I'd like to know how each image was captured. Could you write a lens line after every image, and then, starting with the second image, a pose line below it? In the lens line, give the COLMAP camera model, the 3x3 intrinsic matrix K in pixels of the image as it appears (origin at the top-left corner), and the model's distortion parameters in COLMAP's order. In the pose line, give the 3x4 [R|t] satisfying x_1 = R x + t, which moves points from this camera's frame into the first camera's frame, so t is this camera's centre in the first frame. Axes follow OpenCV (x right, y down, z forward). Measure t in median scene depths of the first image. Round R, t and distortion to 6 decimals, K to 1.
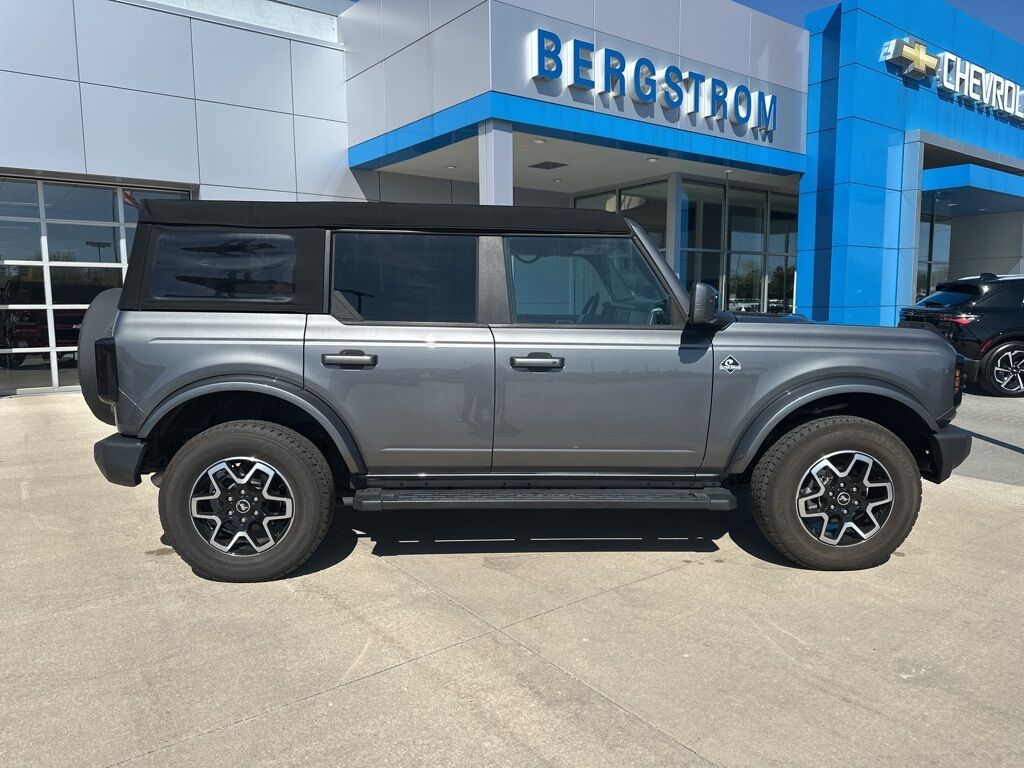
lens RADIAL K [[711.4, 0, 526.1], [0, 711.4, 385.8], [0, 0, 1]] dist [0.100513, -0.149003]
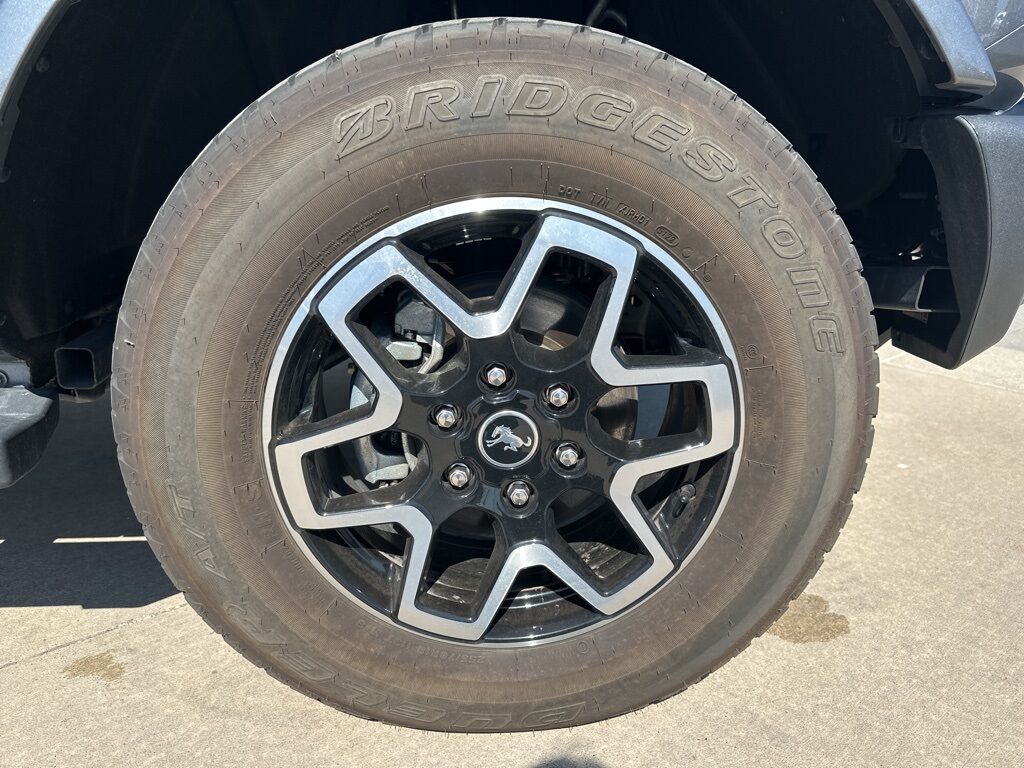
lens RADIAL K [[712.3, 0, 513.2], [0, 712.3, 376.8], [0, 0, 1]] dist [0.093092, -0.089861]
pose [[0.999918, -0.000773, 0.012796, 0.440012], [-0.001252, 0.987522, 0.157474, 0.105310], [-0.012758, -0.157478, 0.987440, 0.797370]]
